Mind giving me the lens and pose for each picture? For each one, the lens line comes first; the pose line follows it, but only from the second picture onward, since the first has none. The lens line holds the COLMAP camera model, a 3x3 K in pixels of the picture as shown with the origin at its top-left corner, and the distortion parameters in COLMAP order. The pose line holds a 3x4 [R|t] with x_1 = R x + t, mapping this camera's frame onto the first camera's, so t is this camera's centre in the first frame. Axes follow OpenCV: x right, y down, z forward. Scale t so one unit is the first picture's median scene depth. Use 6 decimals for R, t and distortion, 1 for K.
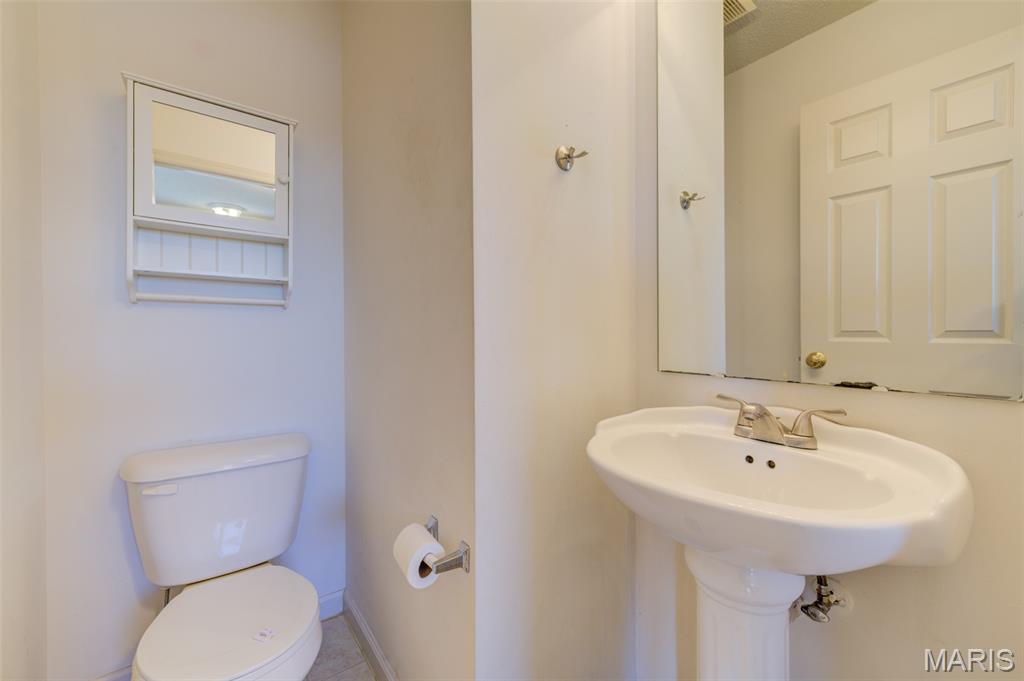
lens RADIAL K [[400.0, 0, 509.6], [0, 400.0, 340.8], [0, 0, 1]] dist [0.001626, 0.000090]
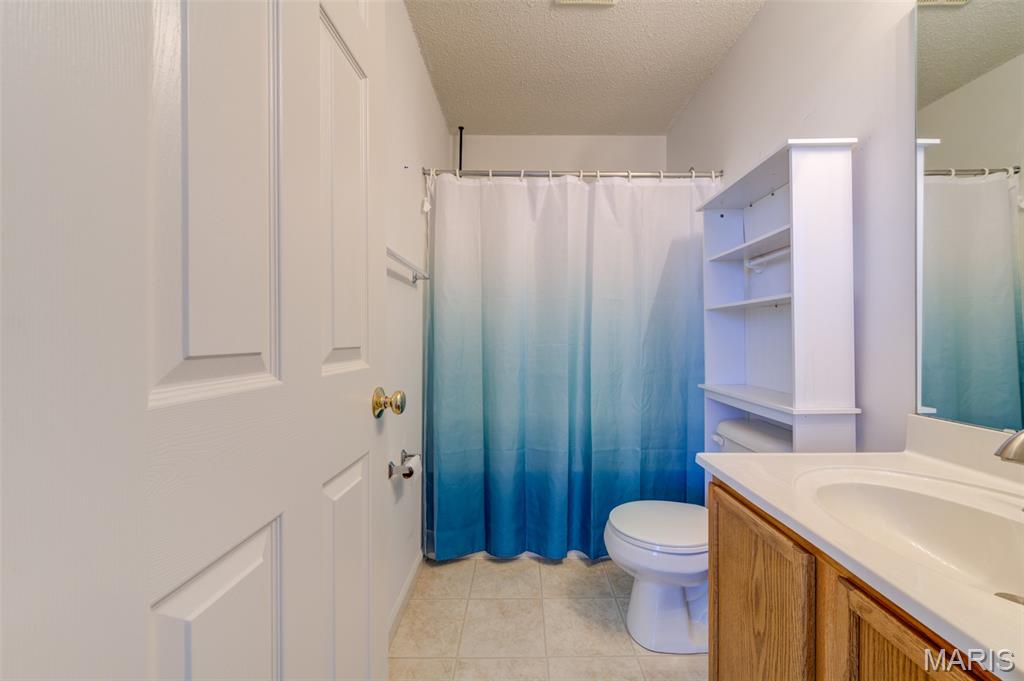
lens RADIAL K [[400.0, 0, 509.6], [0, 400.0, 340.8], [0, 0, 1]] dist [0.001626, 0.000090]
pose [[-0.774442, -0.004324, 0.632631, 0.585419], [0.005716, 0.999888, 0.013832, -0.035925], [-0.632620, 0.014328, -0.774330, 1.125359]]
